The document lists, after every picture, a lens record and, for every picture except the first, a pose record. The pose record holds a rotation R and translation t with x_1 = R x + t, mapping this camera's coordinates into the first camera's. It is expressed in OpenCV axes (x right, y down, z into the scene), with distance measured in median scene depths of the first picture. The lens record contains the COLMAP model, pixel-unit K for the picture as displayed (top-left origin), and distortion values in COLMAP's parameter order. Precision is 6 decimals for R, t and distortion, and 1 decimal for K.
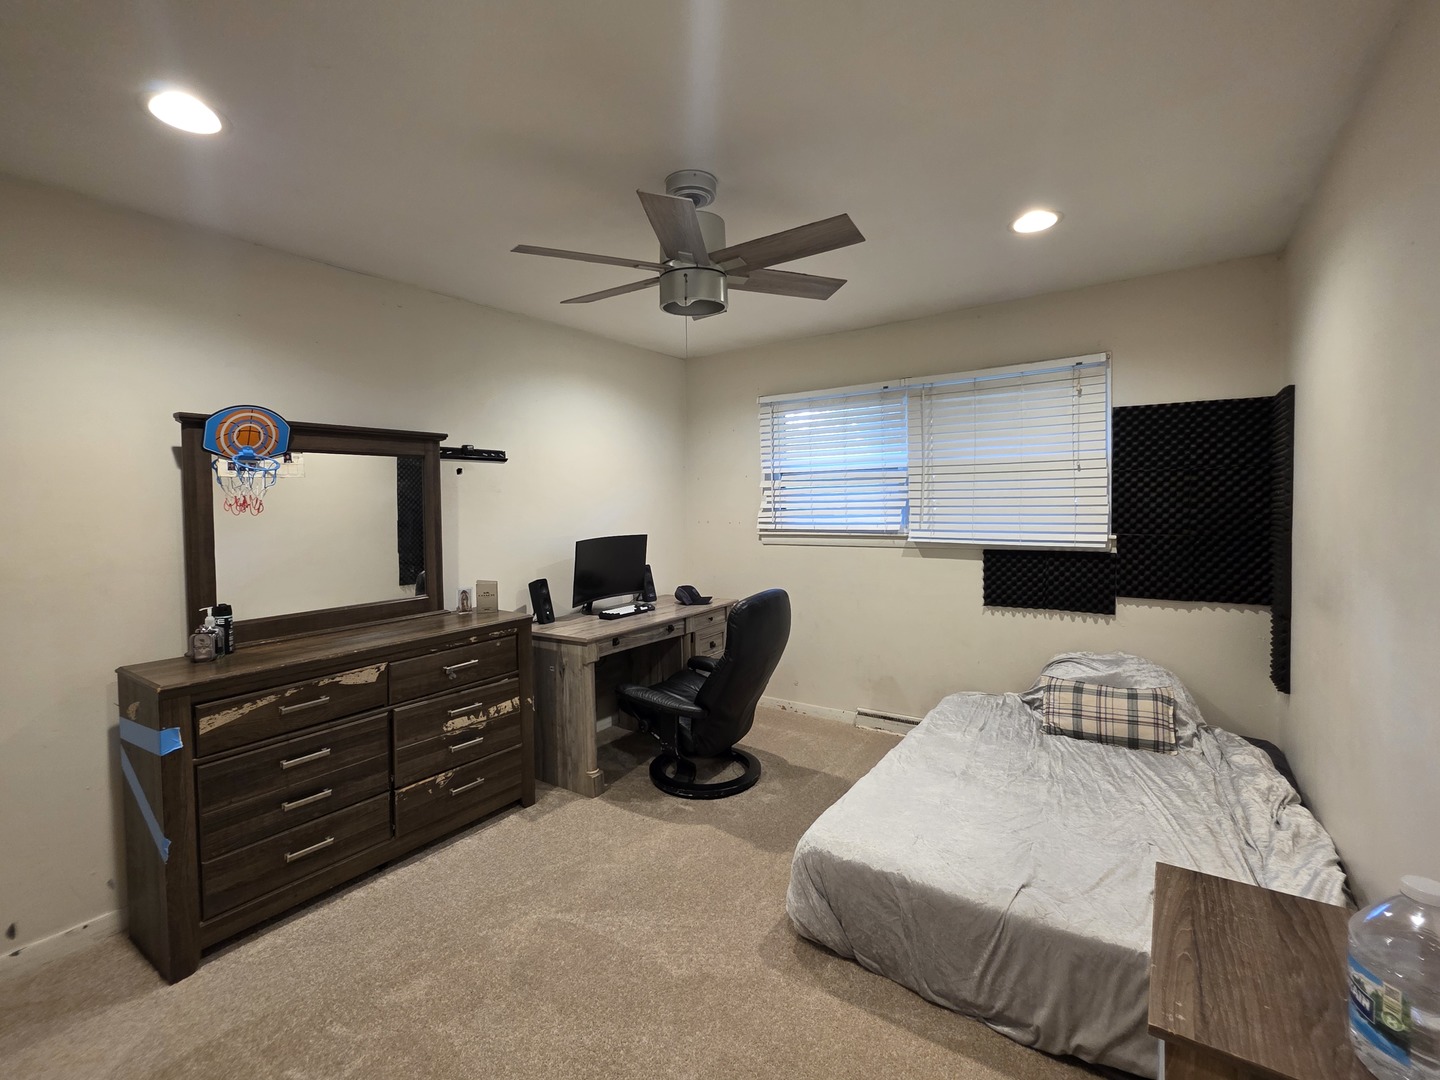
lens RADIAL K [[657.0, 0, 714.9], [0, 657.0, 533.0], [0, 0, 1]] dist [-0.001277, 0.001549]
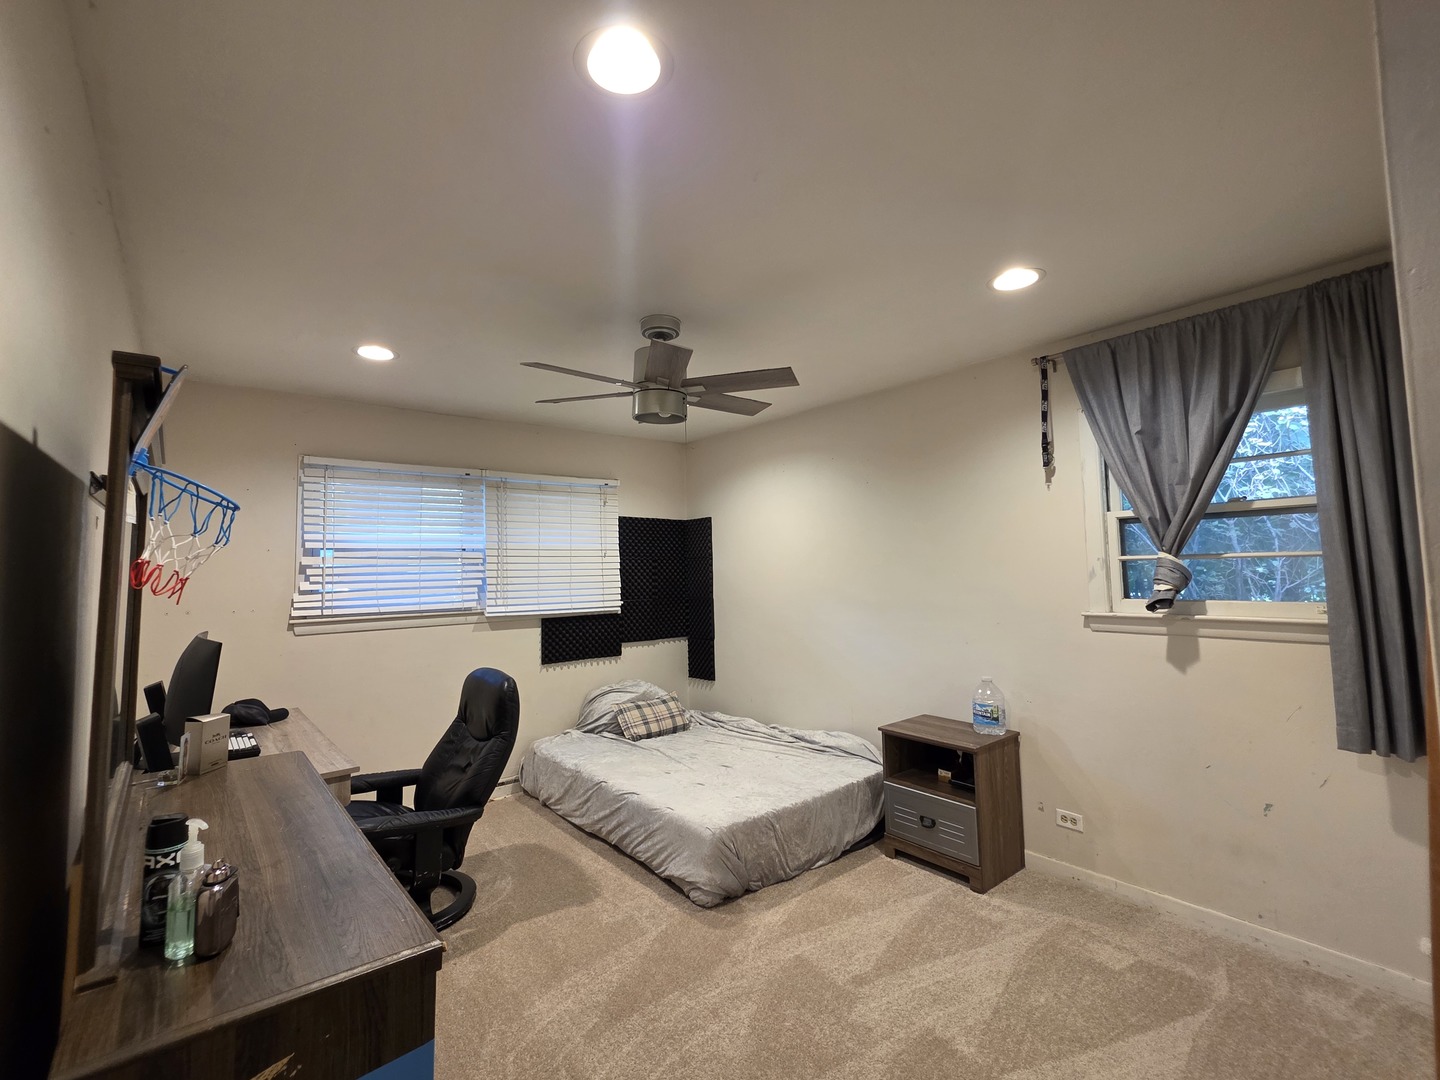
lens RADIAL K [[657.0, 0, 715.3], [0, 657.0, 542.4], [0, 0, 1]] dist [-0.001277, 0.001549]
pose [[0.269795, 0.051287, 0.961551, -0.671227], [0.058716, 0.995846, -0.069591, -0.012030], [-0.961126, 0.075233, 0.265663, 0.336653]]
